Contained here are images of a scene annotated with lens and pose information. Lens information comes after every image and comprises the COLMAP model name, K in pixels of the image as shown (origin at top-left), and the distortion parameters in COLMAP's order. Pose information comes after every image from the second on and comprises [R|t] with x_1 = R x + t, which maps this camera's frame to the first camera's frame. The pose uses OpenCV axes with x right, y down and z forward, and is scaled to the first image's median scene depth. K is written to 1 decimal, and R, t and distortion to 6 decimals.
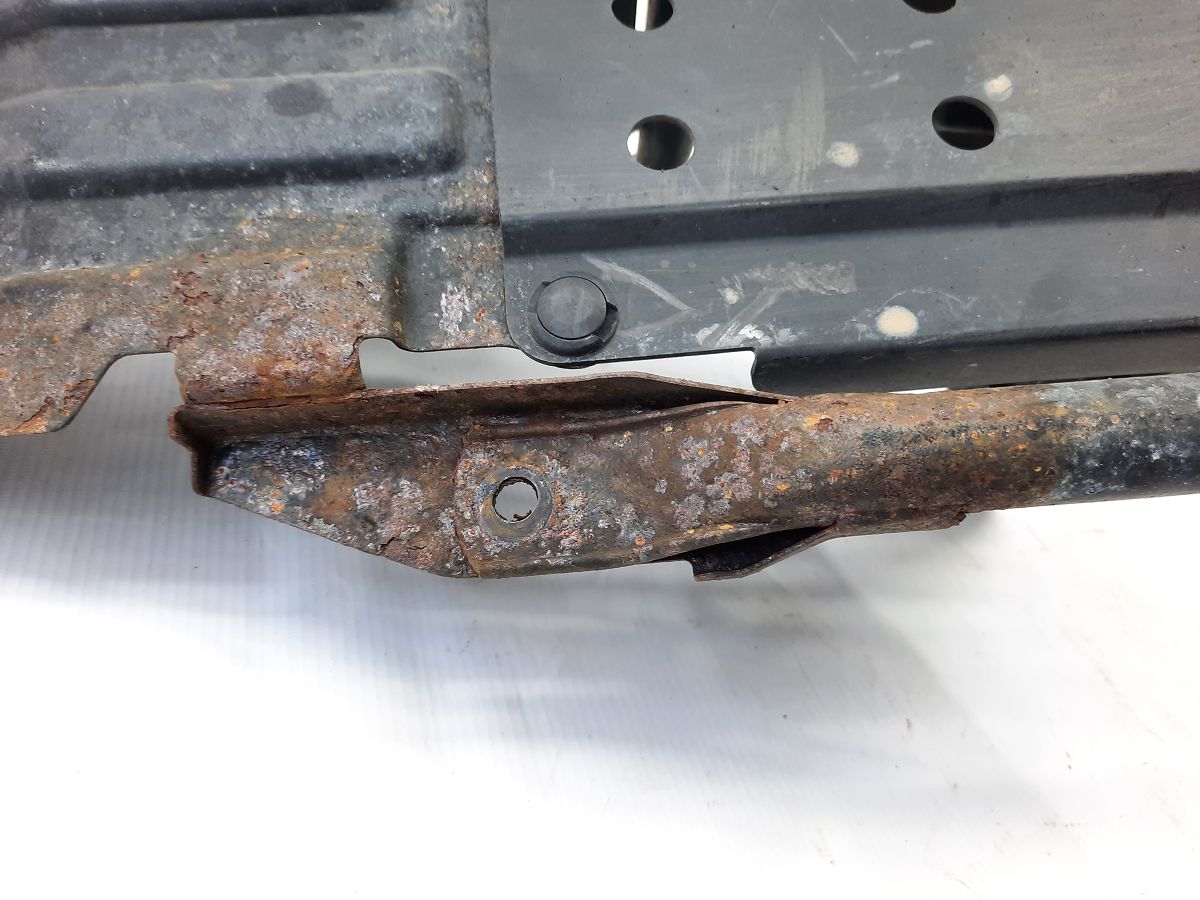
lens RADIAL K [[890.2, 0, 601.0], [0, 890.2, 495.1], [0, 0, 1]] dist [0.030860, -0.087965]
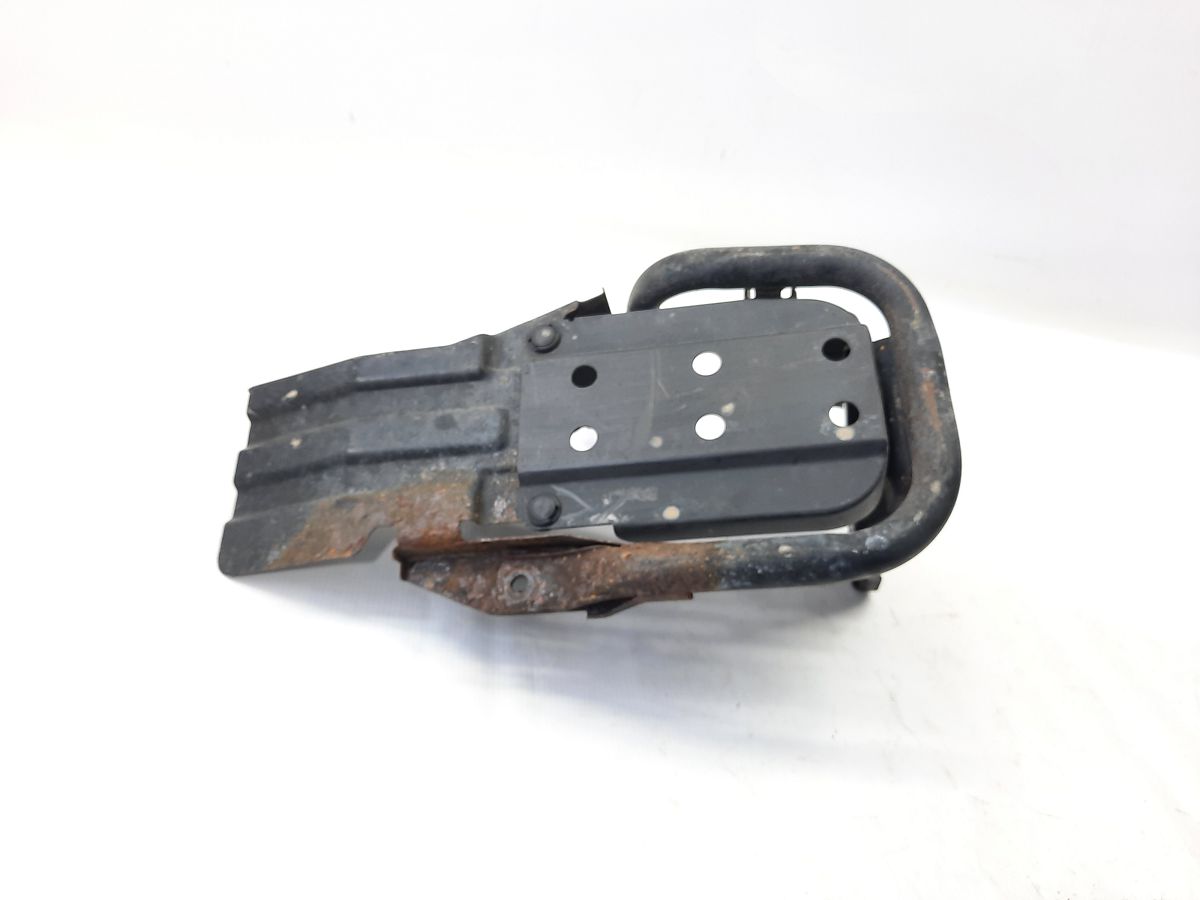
lens RADIAL K [[890.2, 0, 601.0], [0, 890.2, 495.1], [0, 0, 1]] dist [0.030860, -0.087965]
pose [[0.971384, -0.006053, -0.237439, 0.705714], [-0.017634, 0.995078, -0.097508, -0.004515], [0.236860, 0.098905, 0.966496, -1.349107]]
